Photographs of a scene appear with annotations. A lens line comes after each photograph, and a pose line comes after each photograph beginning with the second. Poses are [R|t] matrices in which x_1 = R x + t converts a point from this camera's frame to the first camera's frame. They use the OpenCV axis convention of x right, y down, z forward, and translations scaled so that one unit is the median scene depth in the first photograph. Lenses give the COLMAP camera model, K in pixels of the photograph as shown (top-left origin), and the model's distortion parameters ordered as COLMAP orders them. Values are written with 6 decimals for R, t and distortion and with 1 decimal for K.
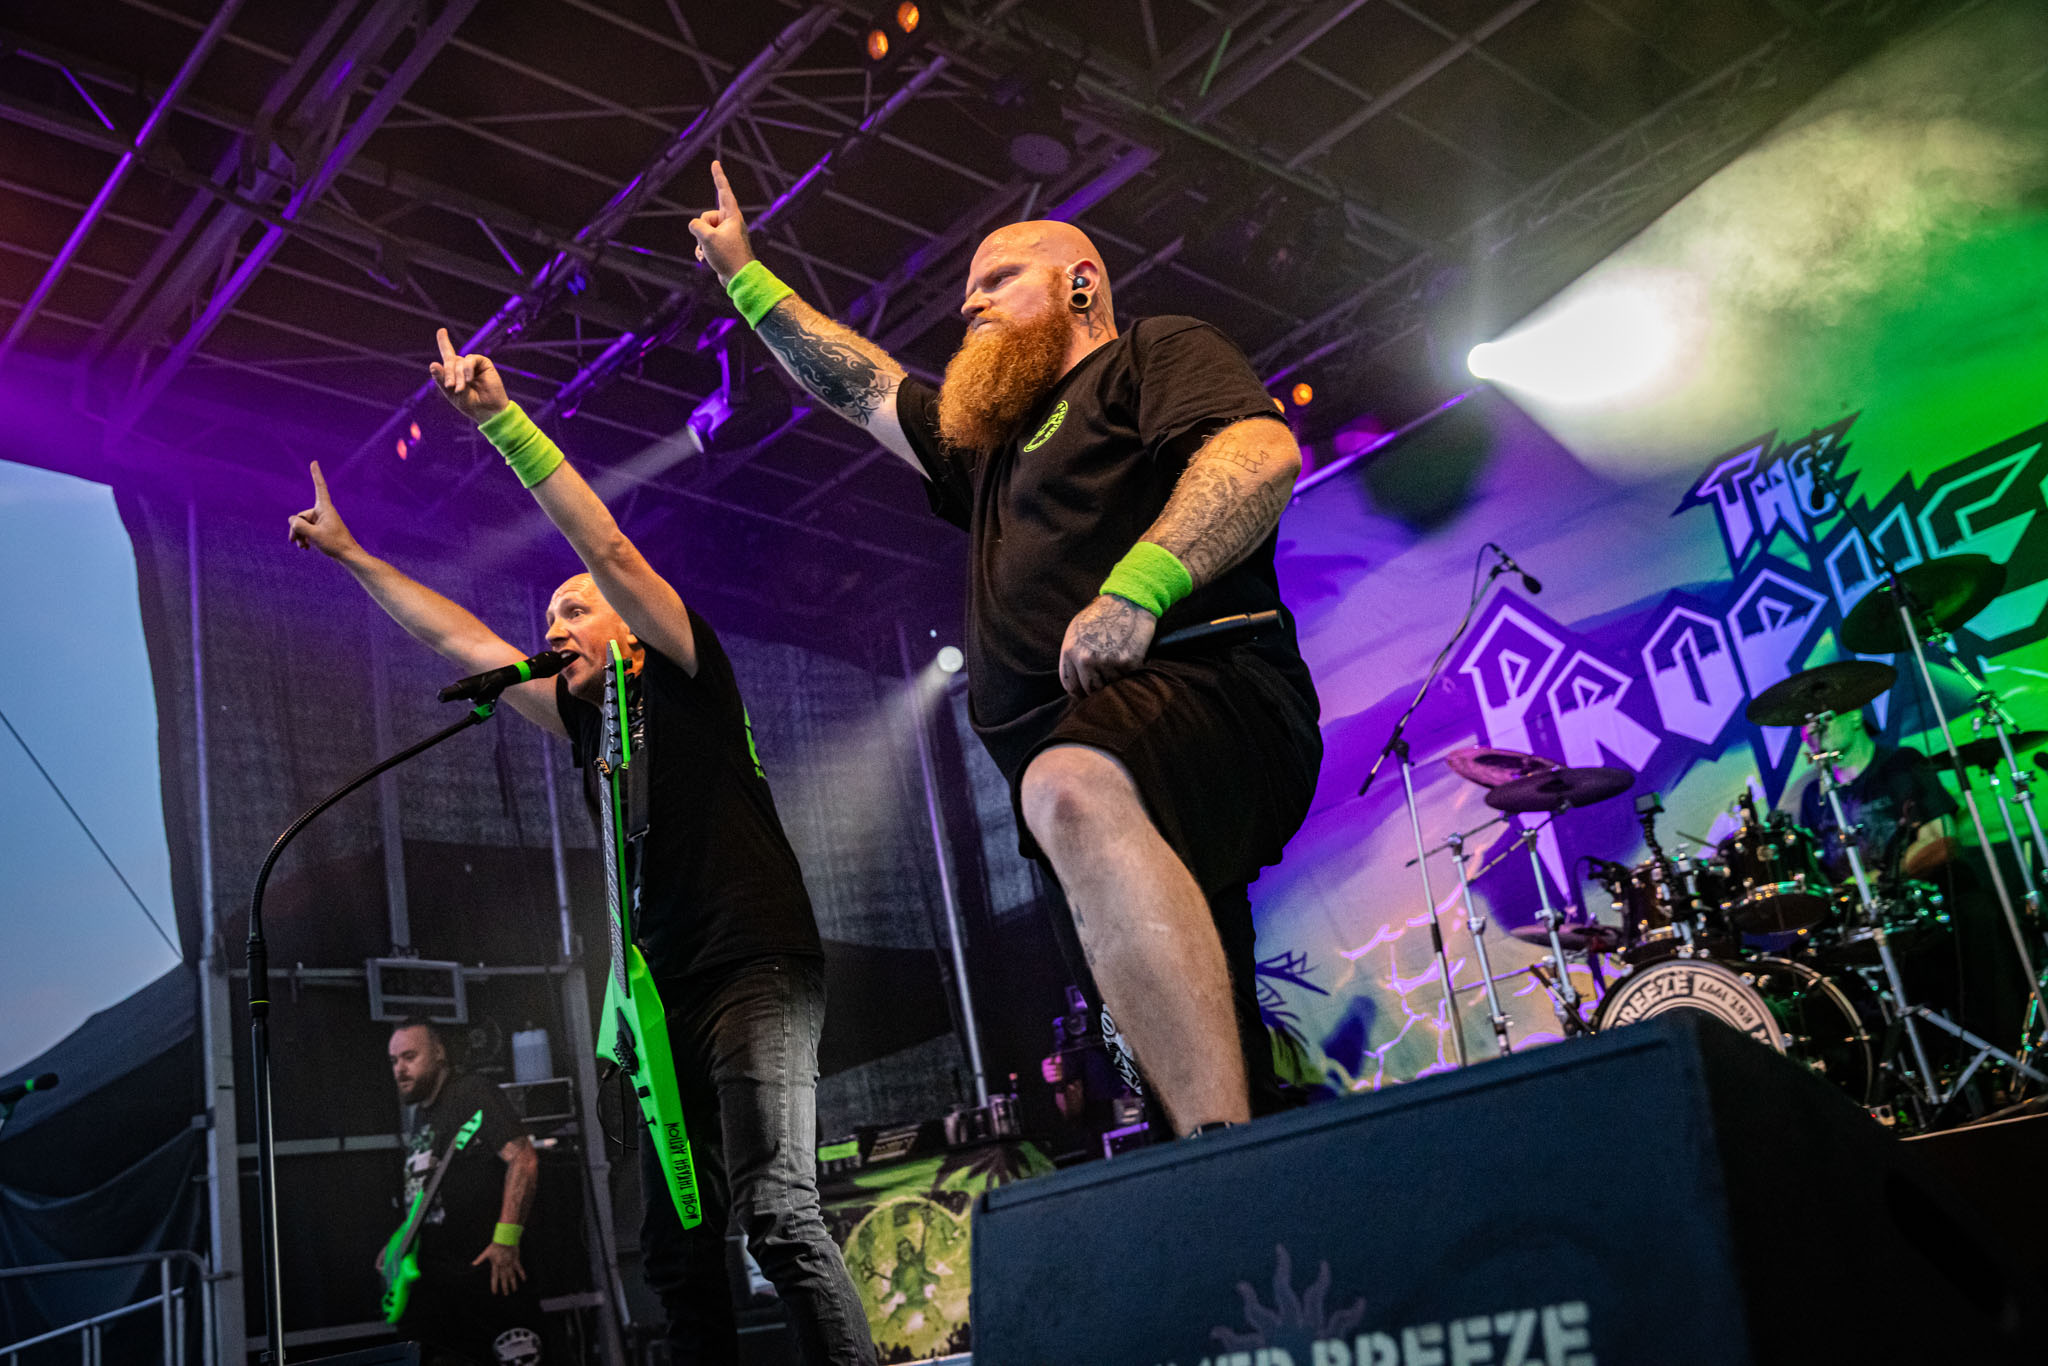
lens RADIAL K [[1818.0, 0, 1030.0], [0, 1818.0, 694.6], [0, 0, 1]] dist [0.003380, 0.000019]
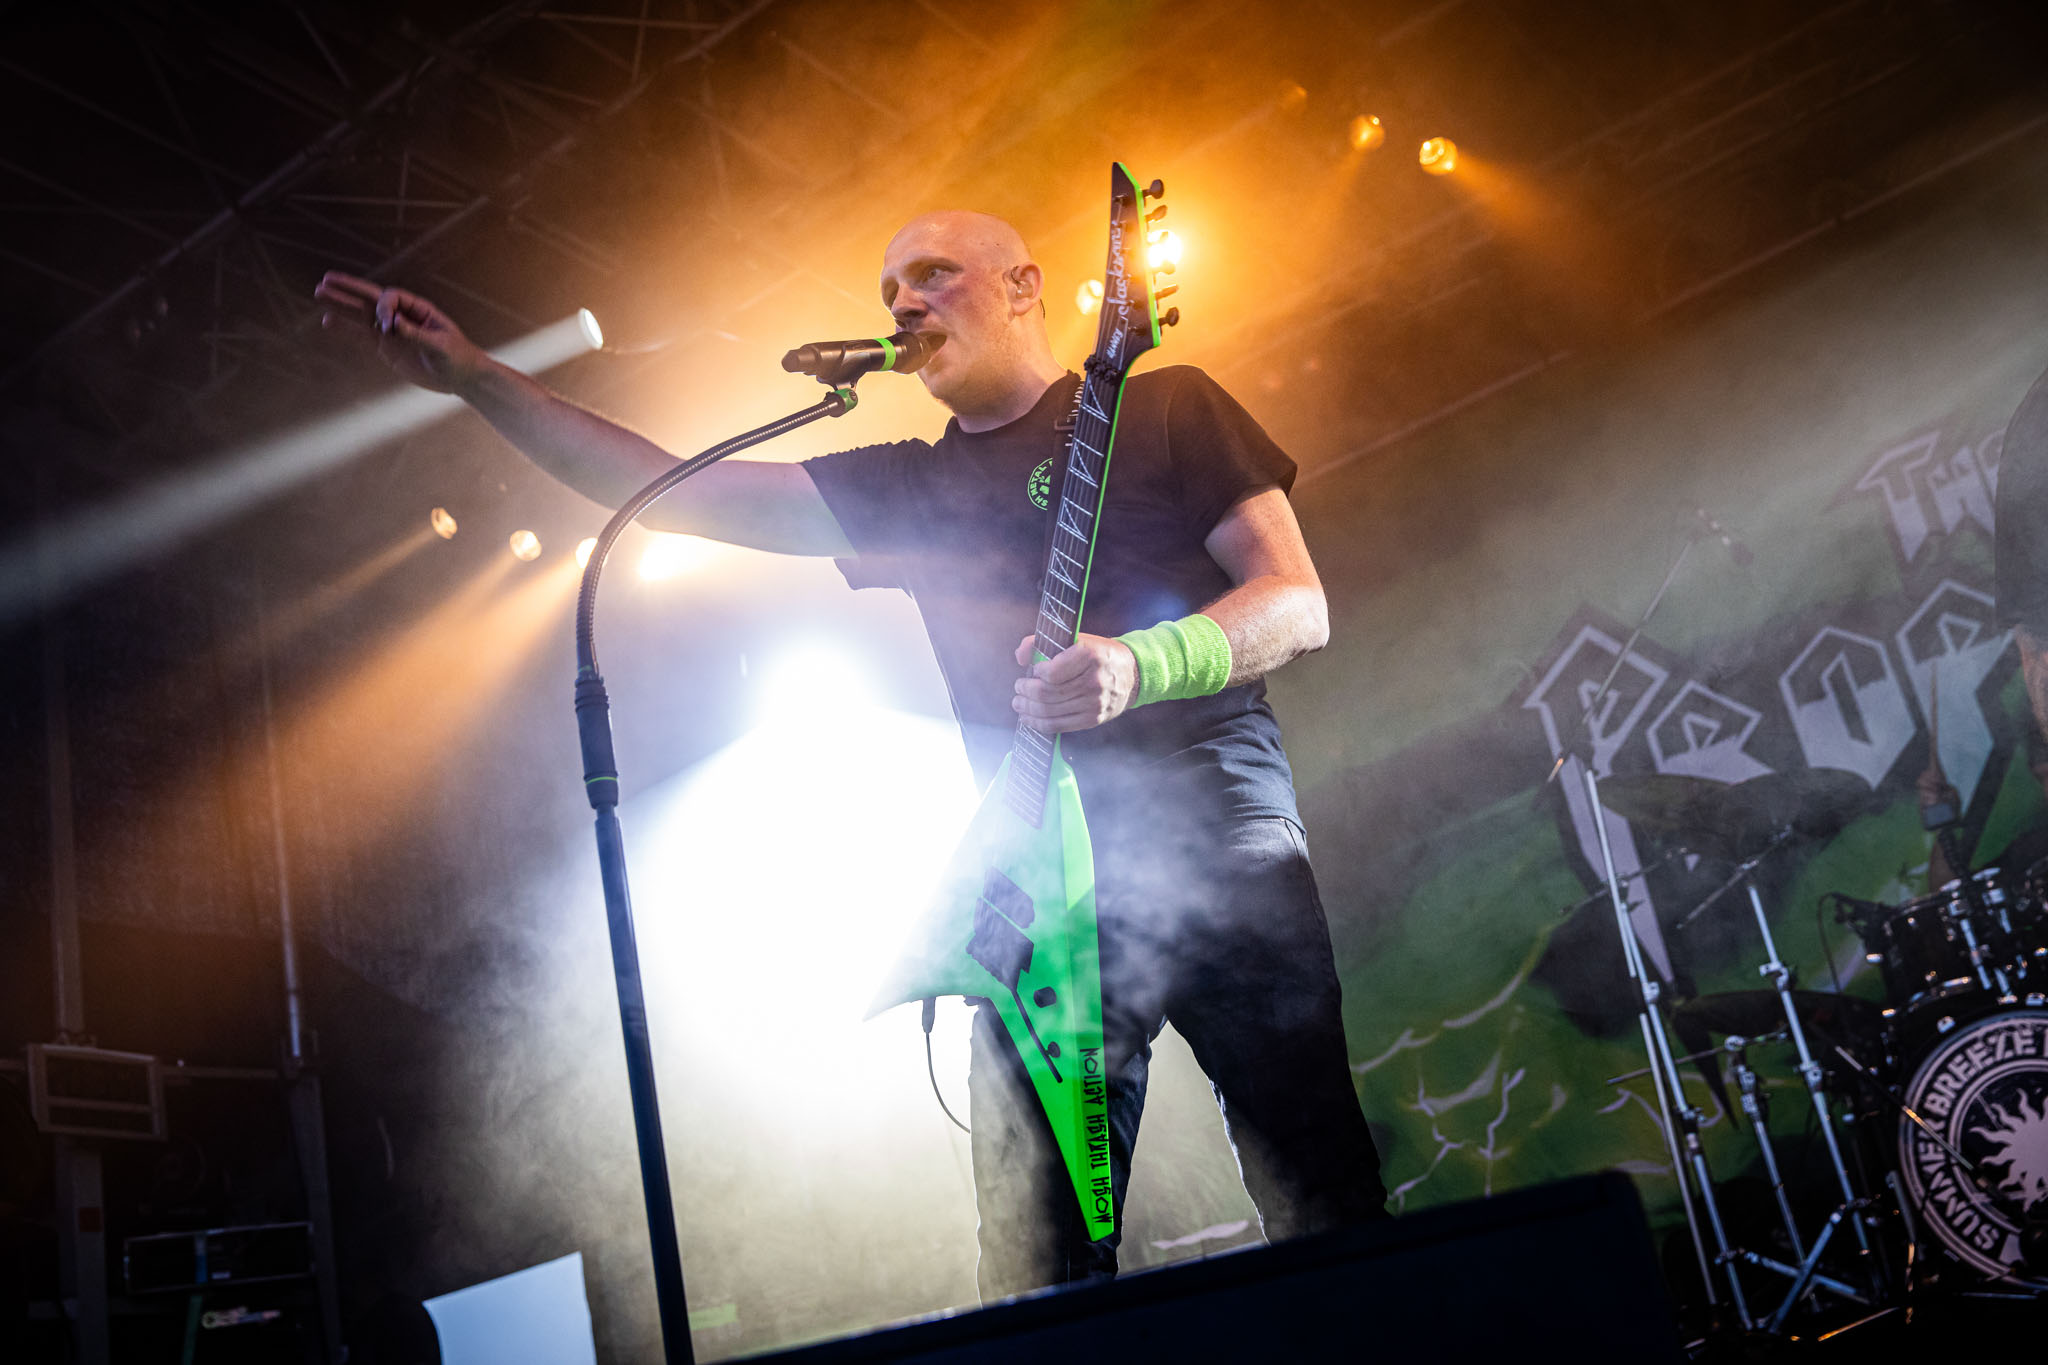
lens RADIAL K [[2143.7, 0, 1022.5], [0, 2143.7, 707.3], [0, 0, 1]] dist [0.084206, -0.020039]
pose [[0.983549, 0.051216, 0.173231, -0.159219], [-0.038330, 0.996299, -0.076932, 0.075304], [-0.176530, 0.069027, 0.981872, 0.115226]]
